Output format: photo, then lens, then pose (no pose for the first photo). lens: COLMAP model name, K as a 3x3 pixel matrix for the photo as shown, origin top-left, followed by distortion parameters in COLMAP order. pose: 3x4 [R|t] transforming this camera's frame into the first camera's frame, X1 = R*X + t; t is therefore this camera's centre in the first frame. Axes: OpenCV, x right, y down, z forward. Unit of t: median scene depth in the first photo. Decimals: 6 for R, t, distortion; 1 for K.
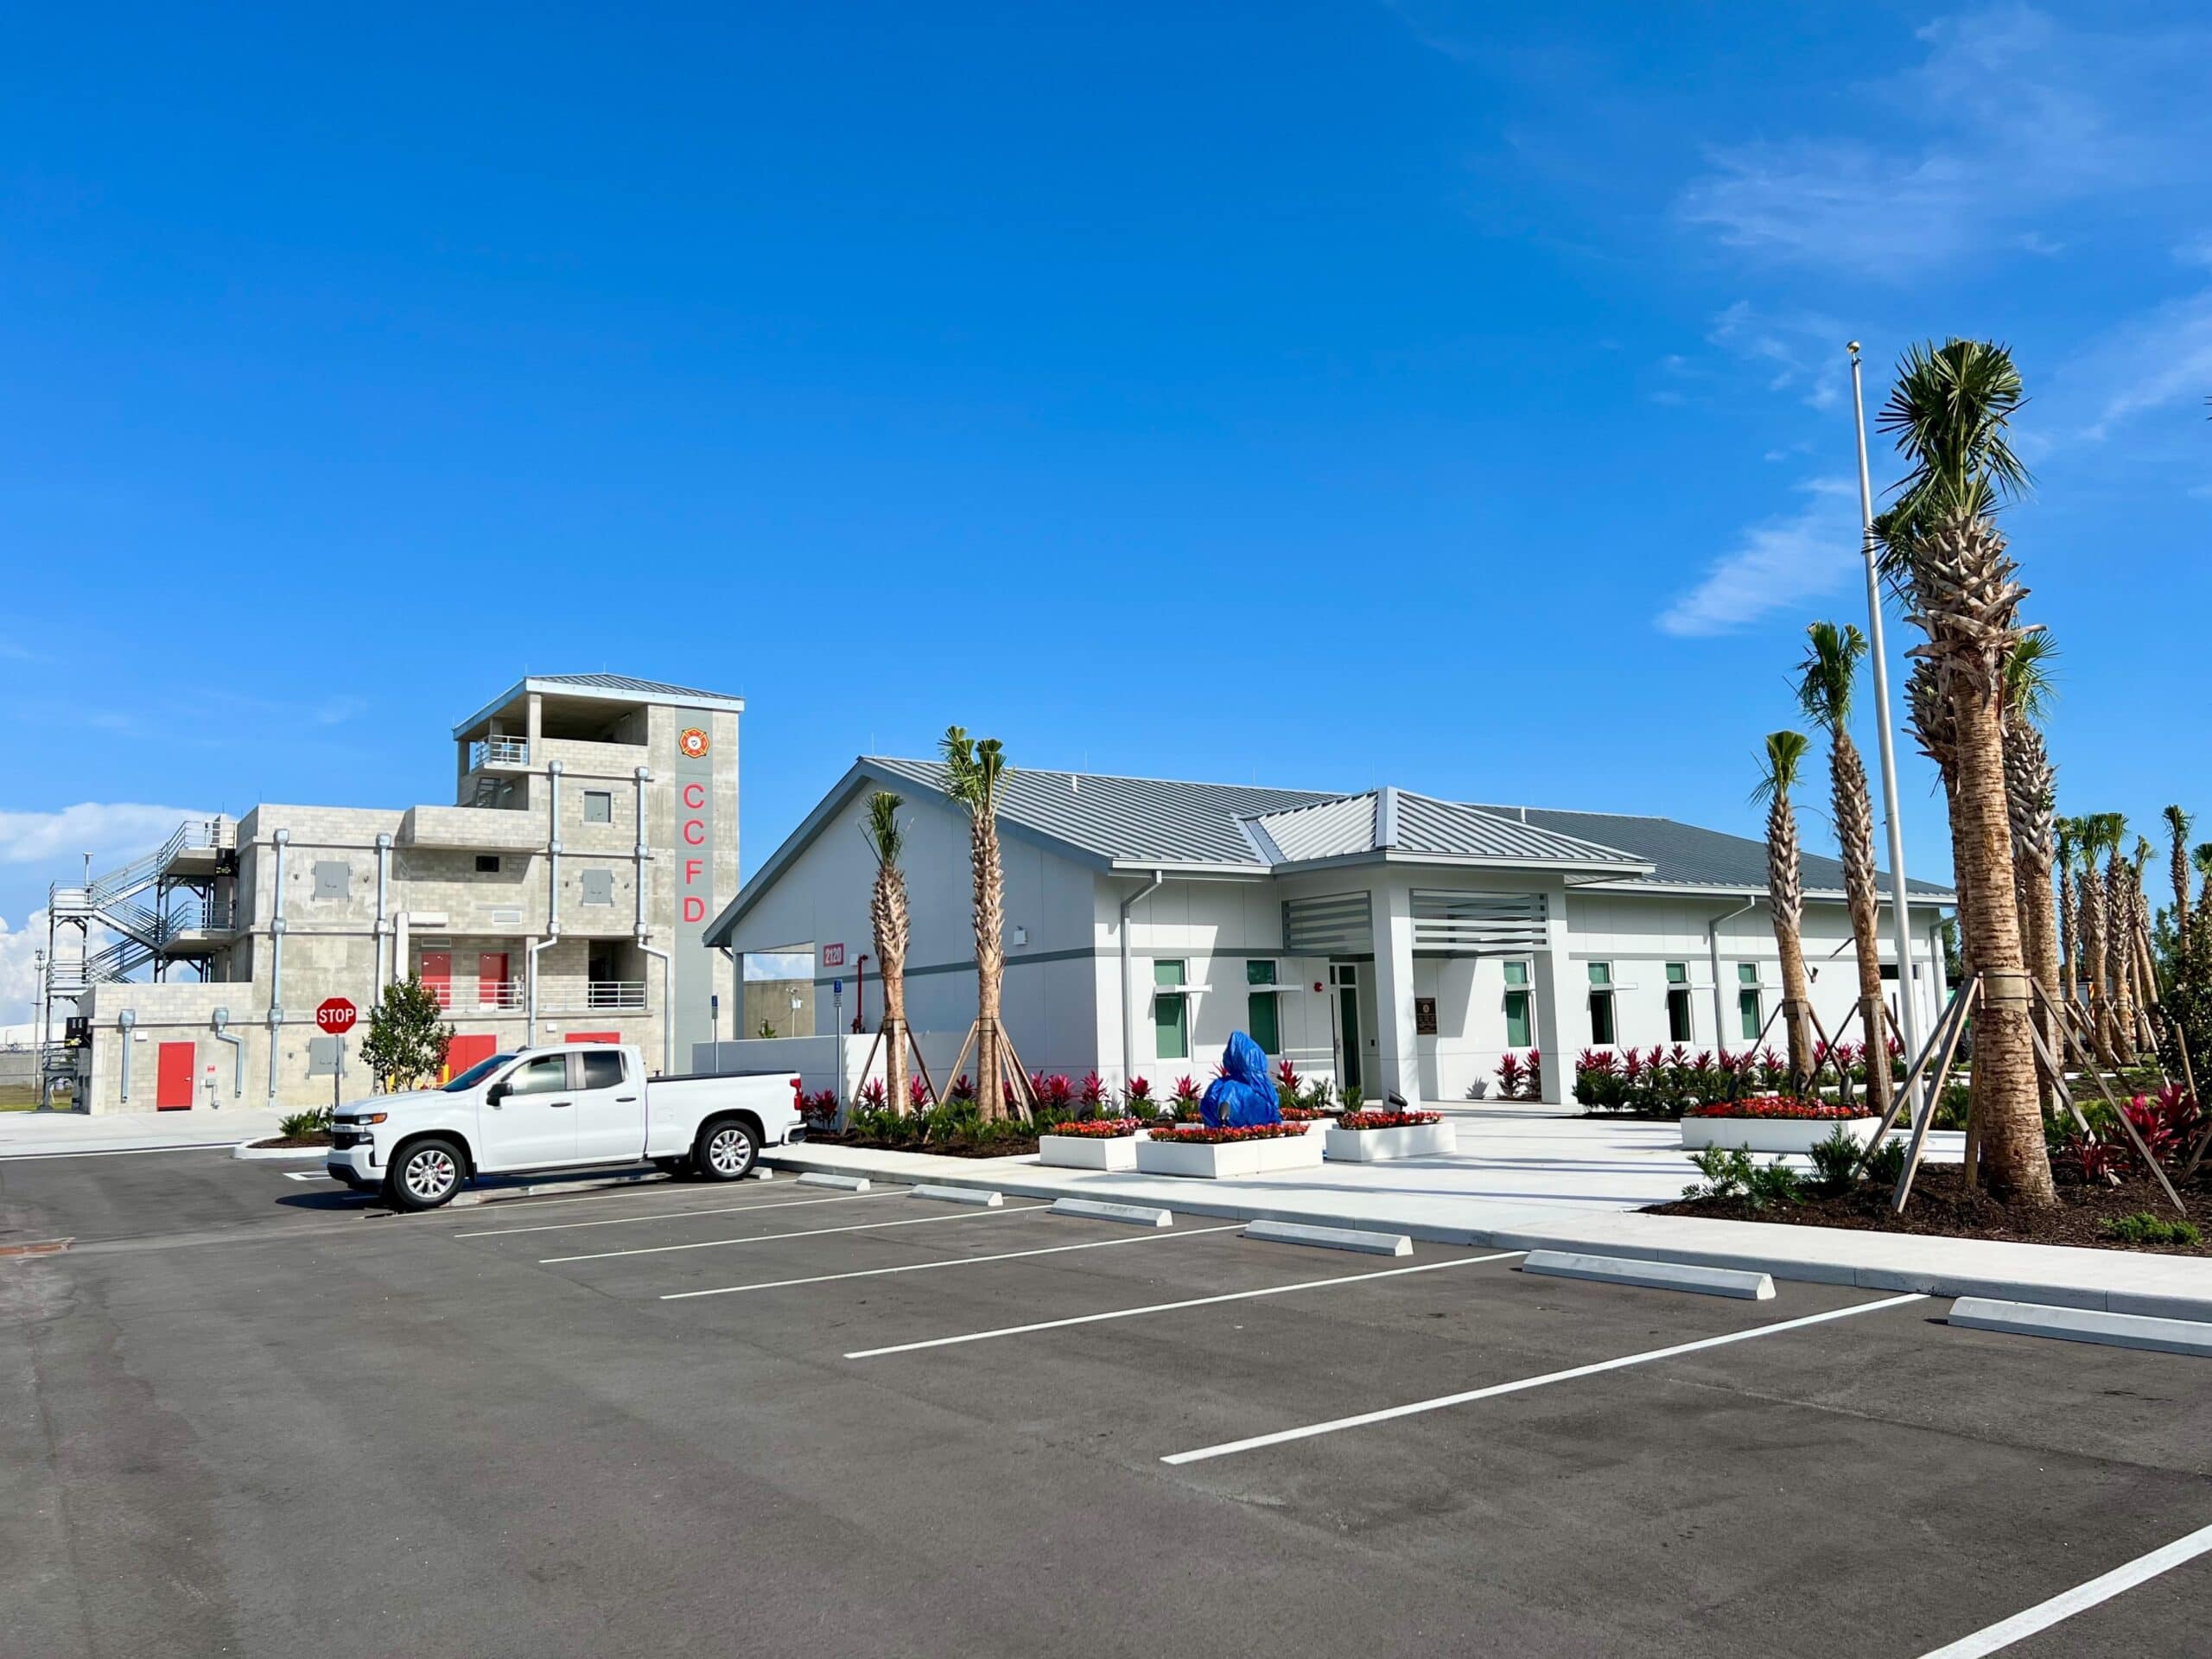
lens RADIAL K [[1672.3, 0, 1189.4], [0, 1672.3, 882.8], [0, 0, 1]] dist [0.157422, -0.003938]
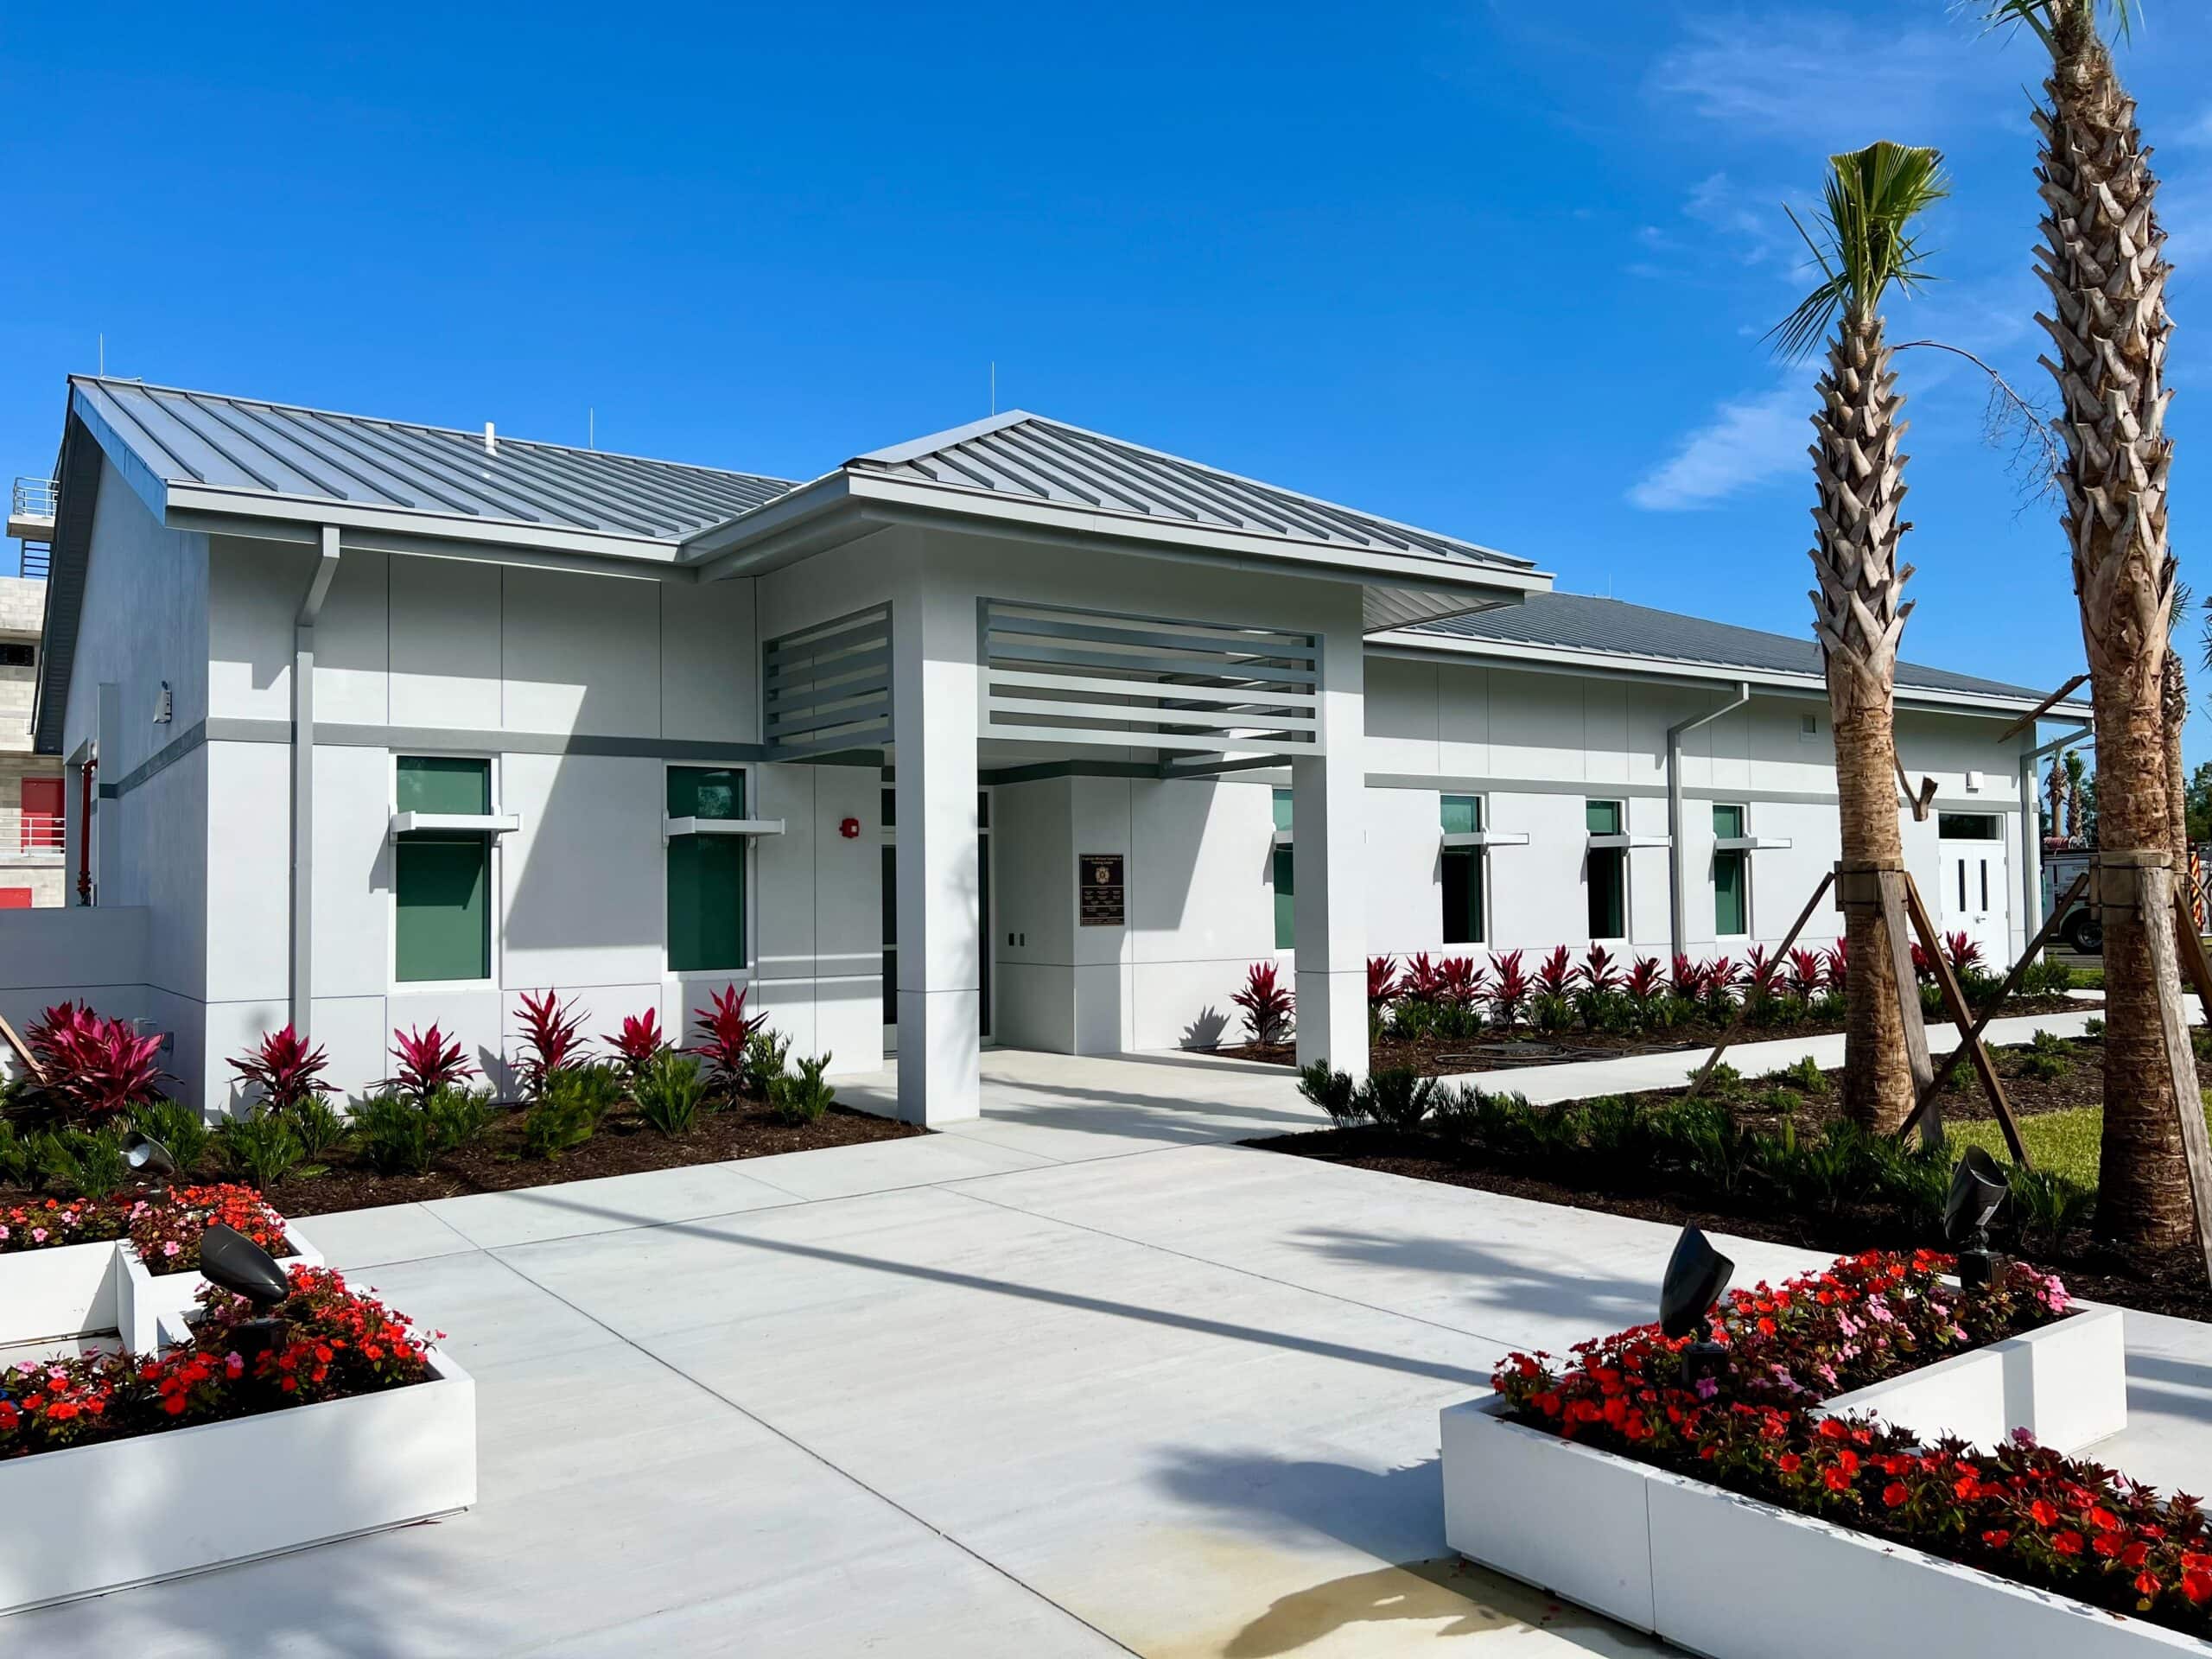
lens RADIAL K [[1638.5, 0, 1106.0], [0, 1638.5, 829.5], [0, 0, 1]] dist [0.060013, -0.000459]
pose [[0.999360, 0.015209, -0.032373, 0.168177], [-0.013579, 0.998657, 0.050007, 0.038868], [0.033090, -0.049535, 0.998224, 0.537269]]
